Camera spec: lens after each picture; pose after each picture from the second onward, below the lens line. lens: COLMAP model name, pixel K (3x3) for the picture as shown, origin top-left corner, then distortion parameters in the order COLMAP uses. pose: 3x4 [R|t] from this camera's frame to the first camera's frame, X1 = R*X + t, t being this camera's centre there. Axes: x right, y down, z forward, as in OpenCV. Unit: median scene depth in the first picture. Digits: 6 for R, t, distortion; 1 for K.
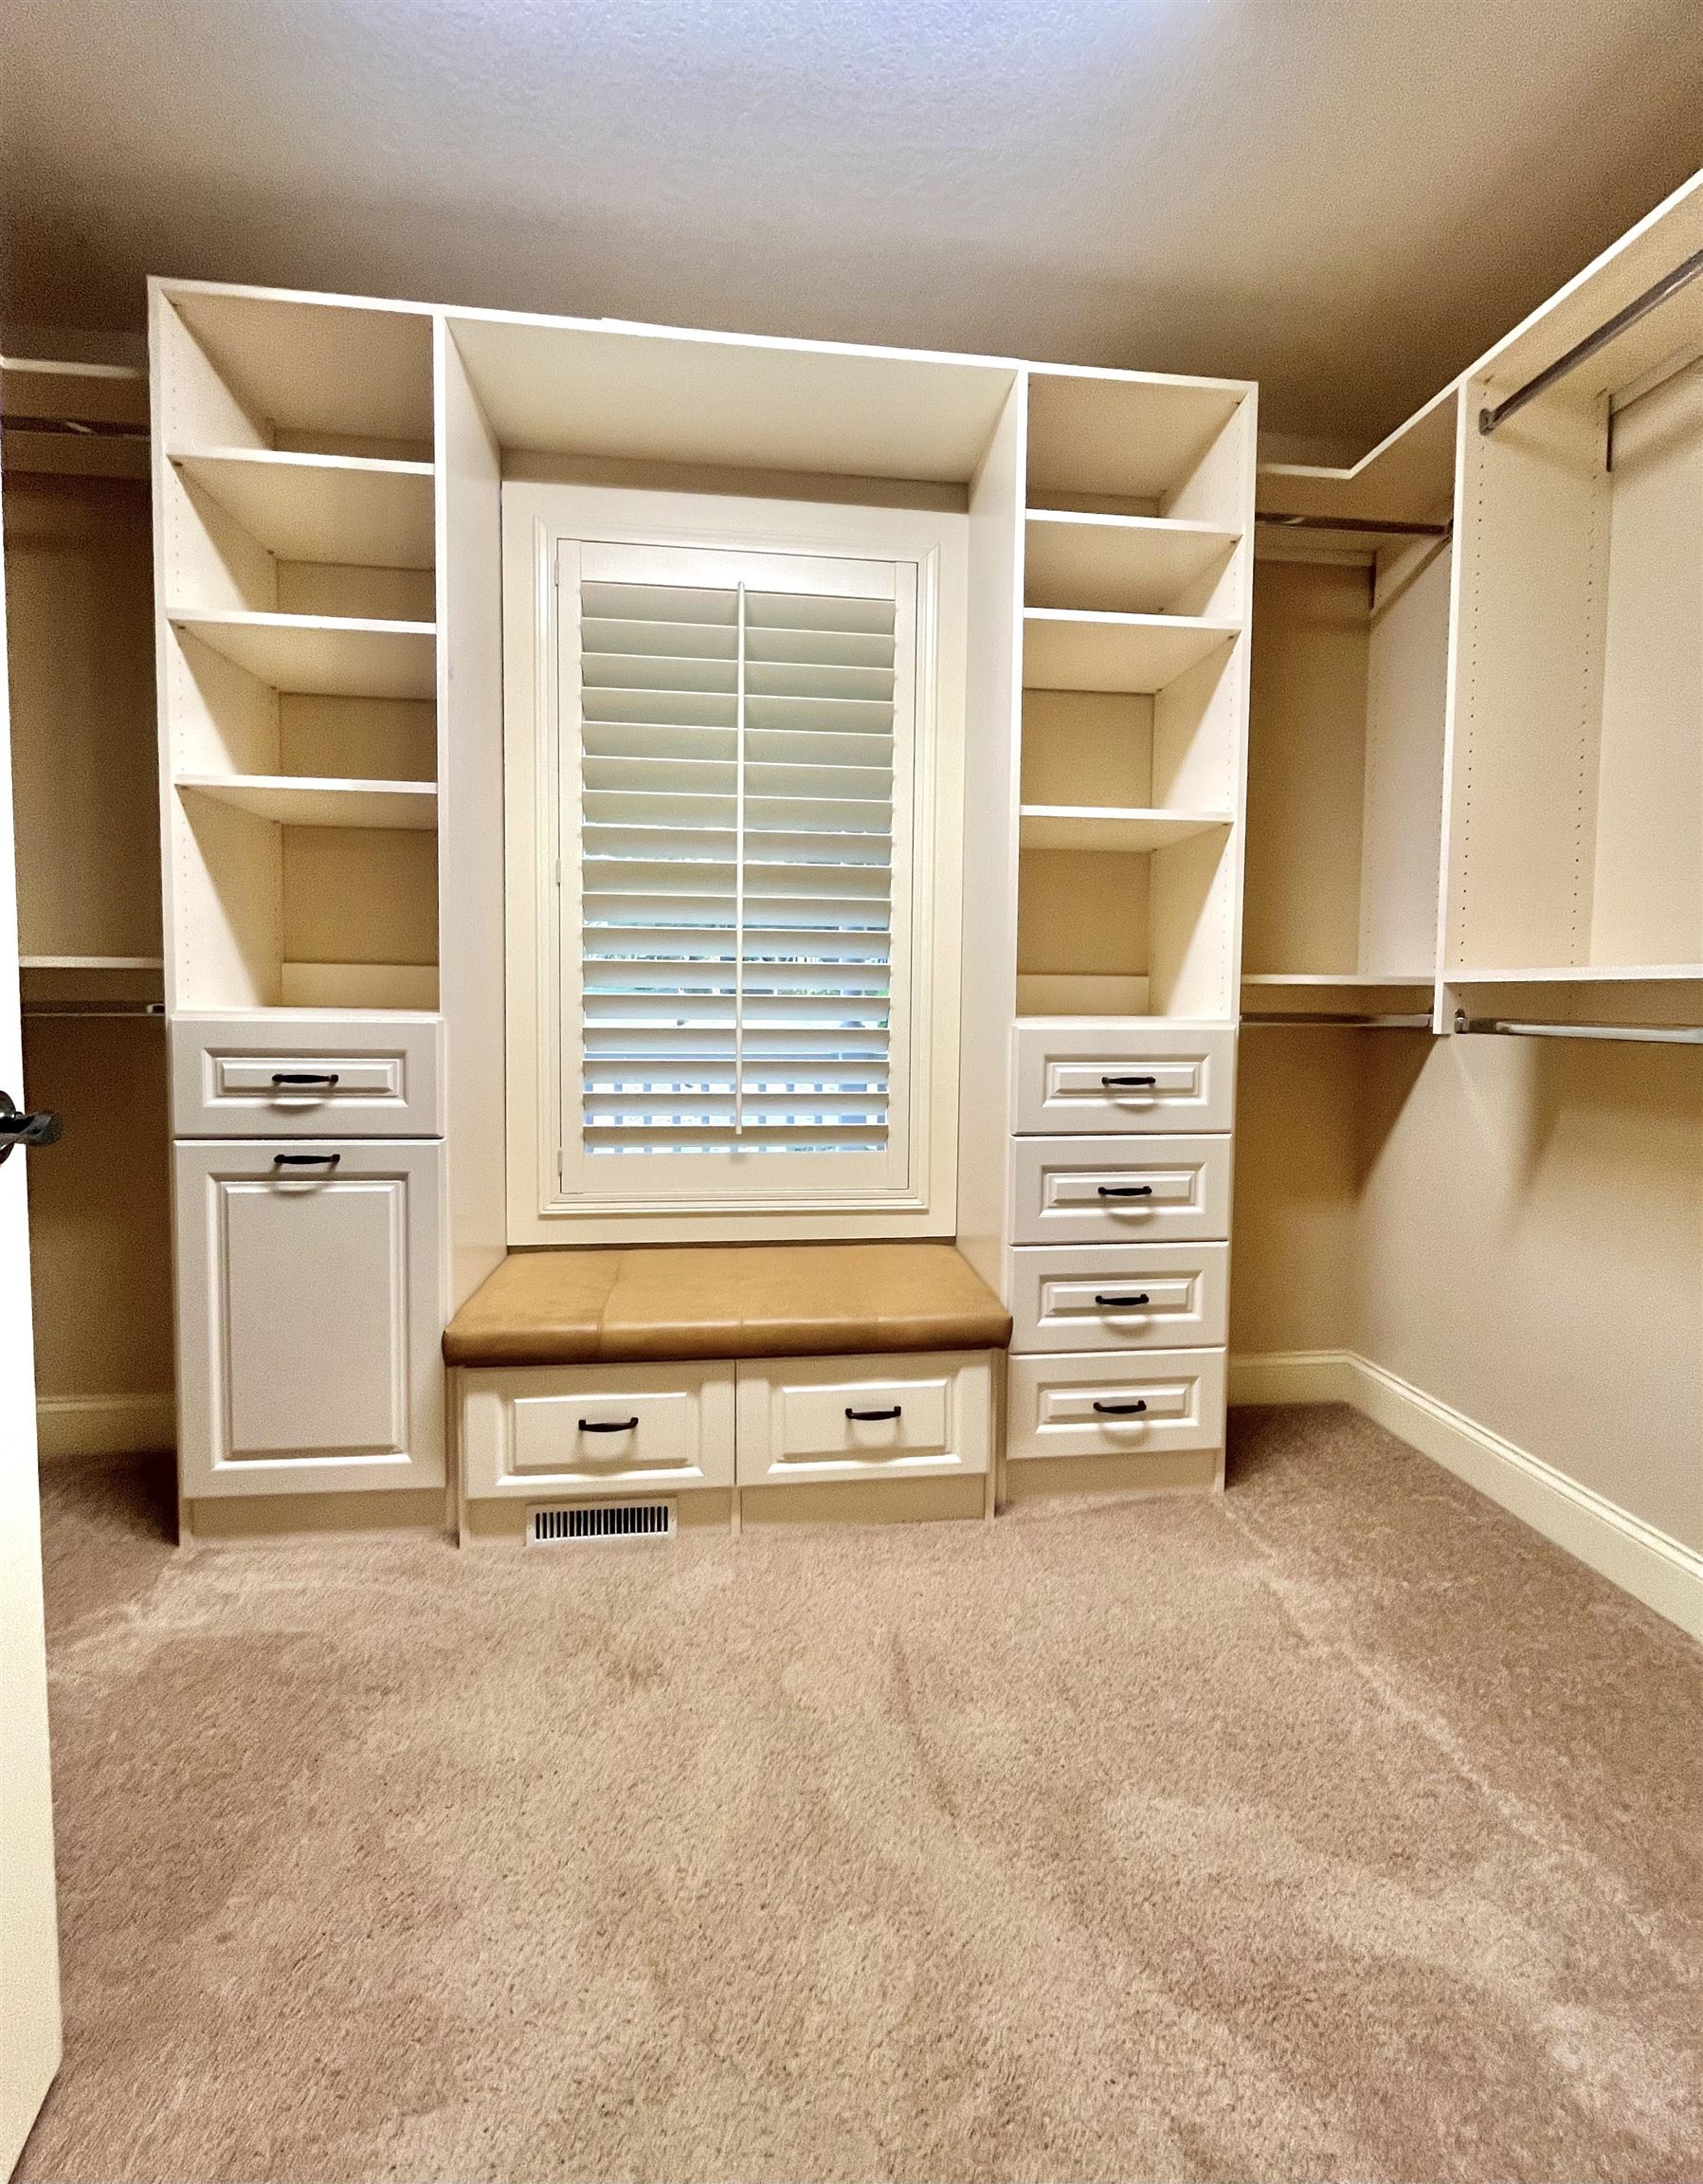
lens RADIAL K [[924.2, 0, 852.3], [0, 924.2, 1045.1], [0, 0, 1]] dist [-0.002430, 0.000120]
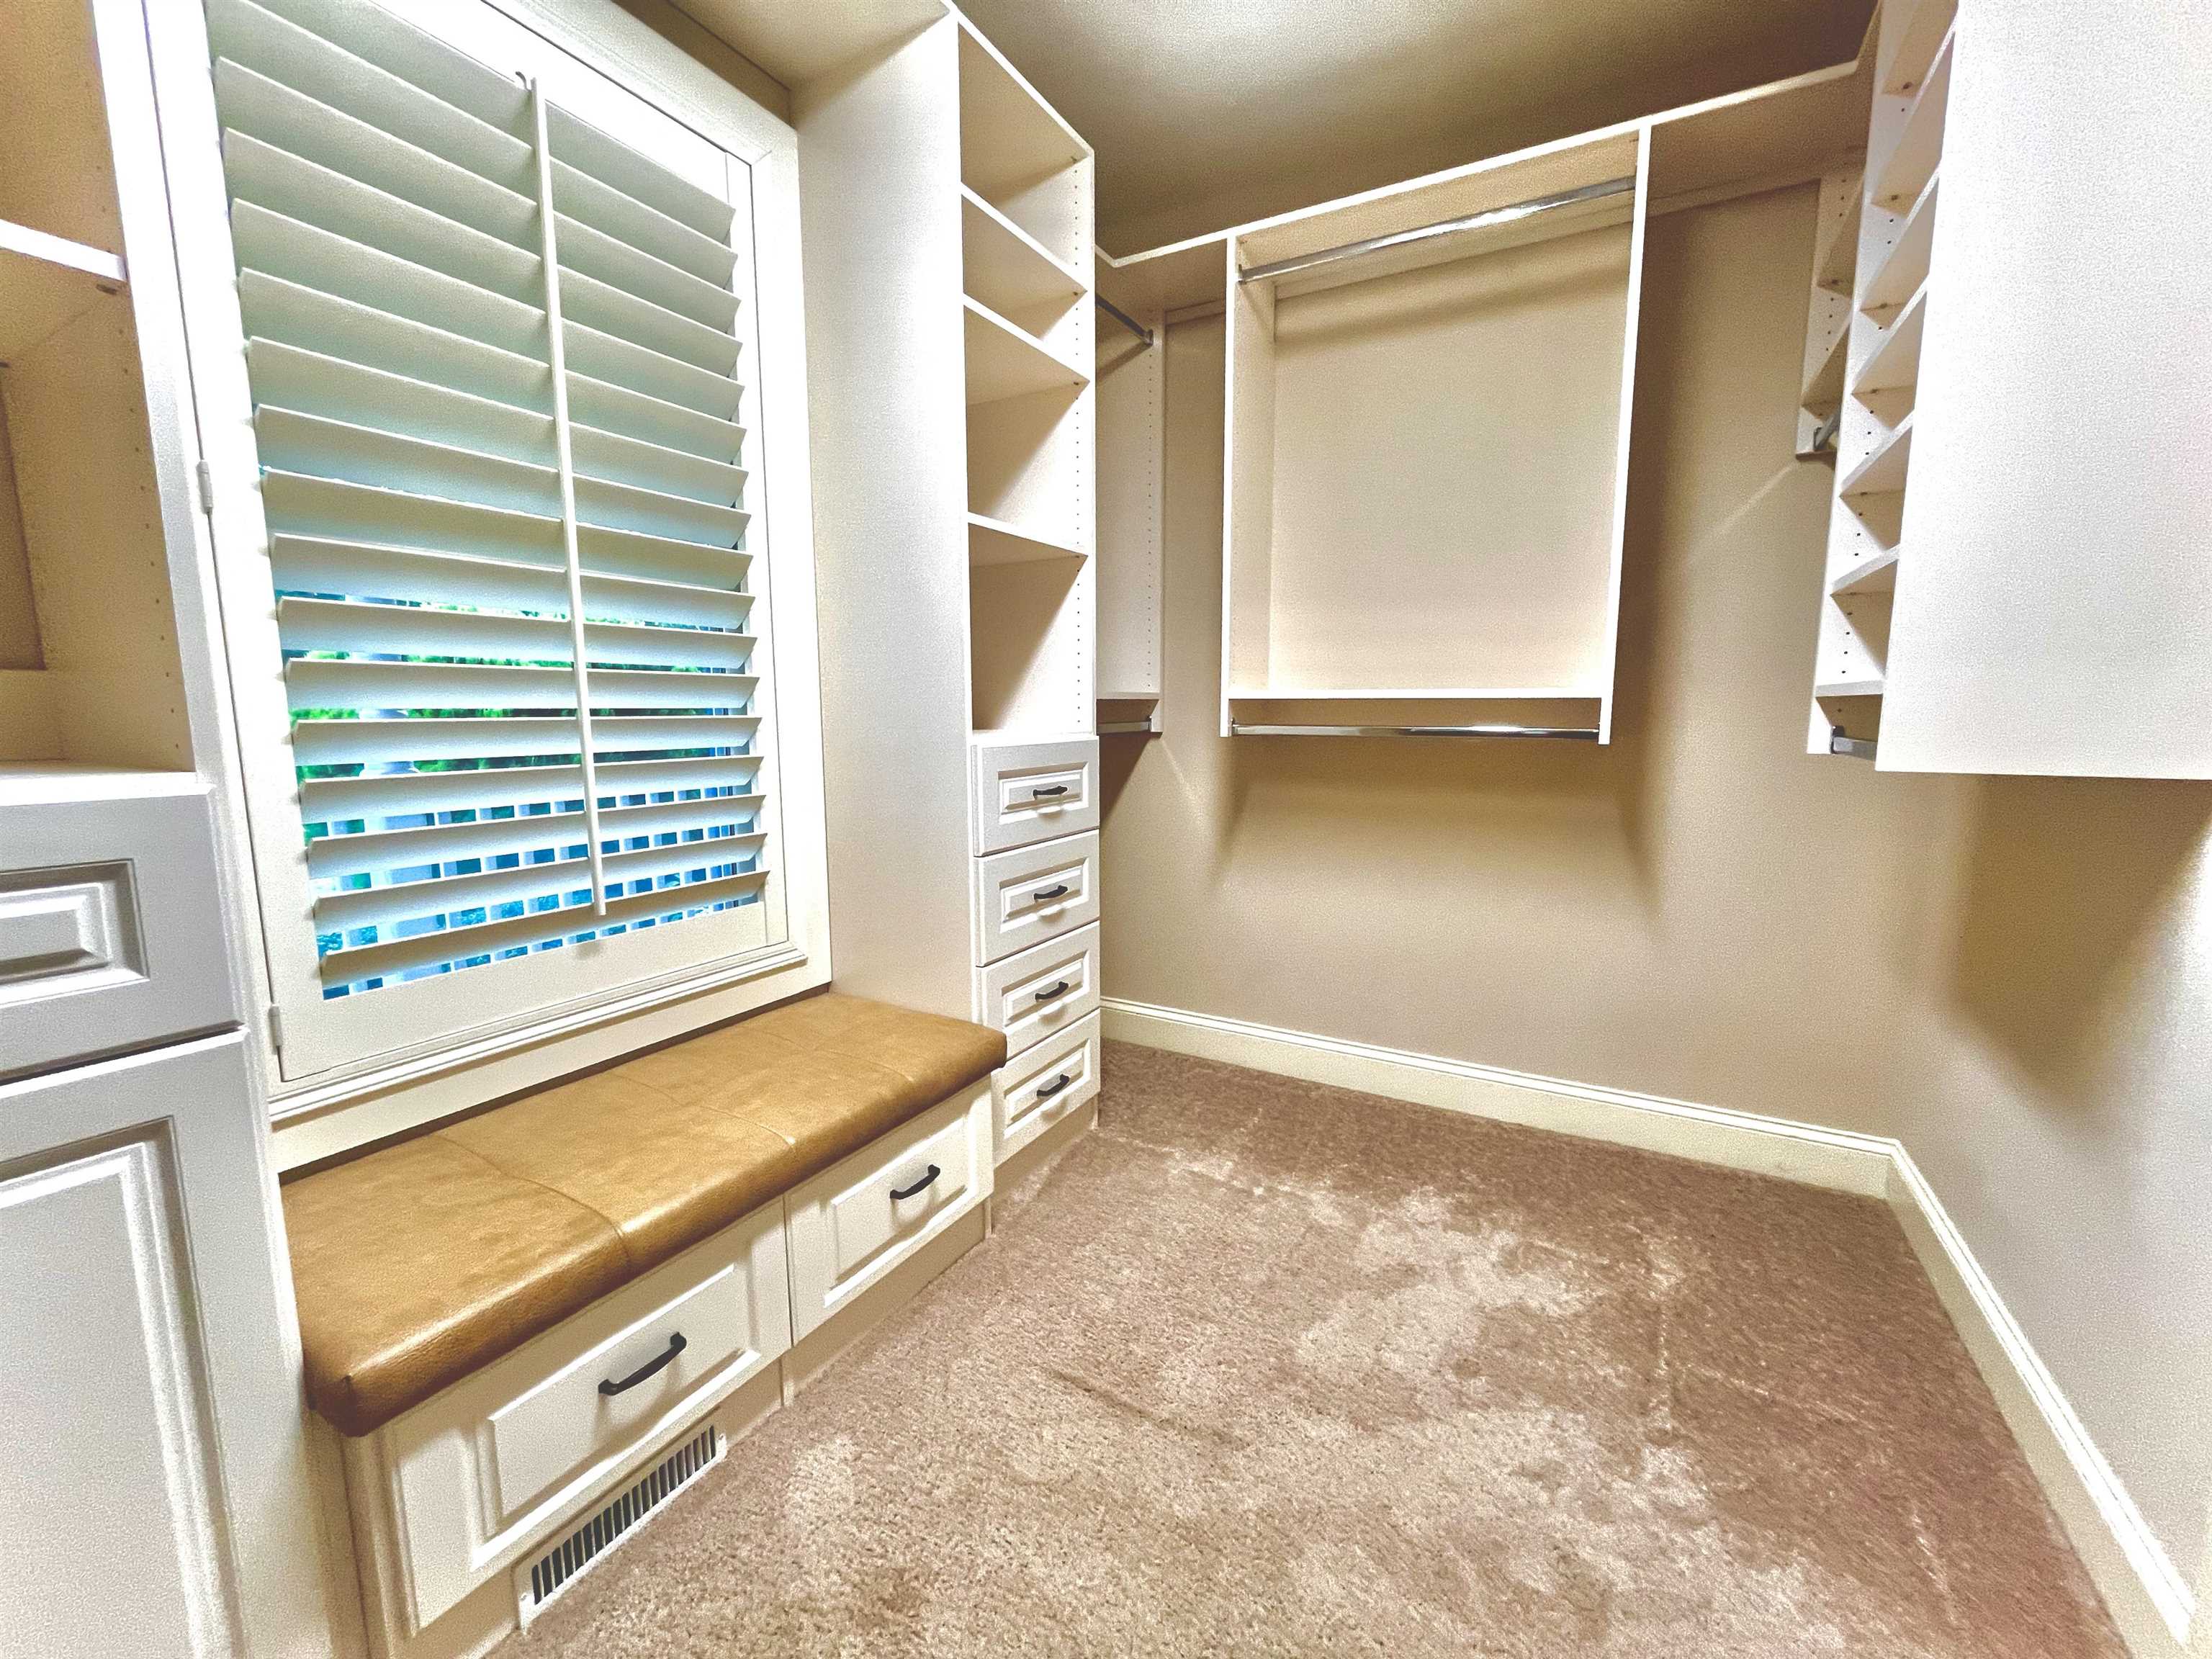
lens RADIAL K [[900.9, 0, 1106.0], [0, 900.9, 829.5], [0, 0, 1]] dist [-0.001698, -0.000906]
pose [[0.590455, -0.120207, 0.798068, -0.517910], [0.051316, 0.992437, 0.111517, -0.031476], [-0.805437, -0.024892, 0.592158, 0.333171]]
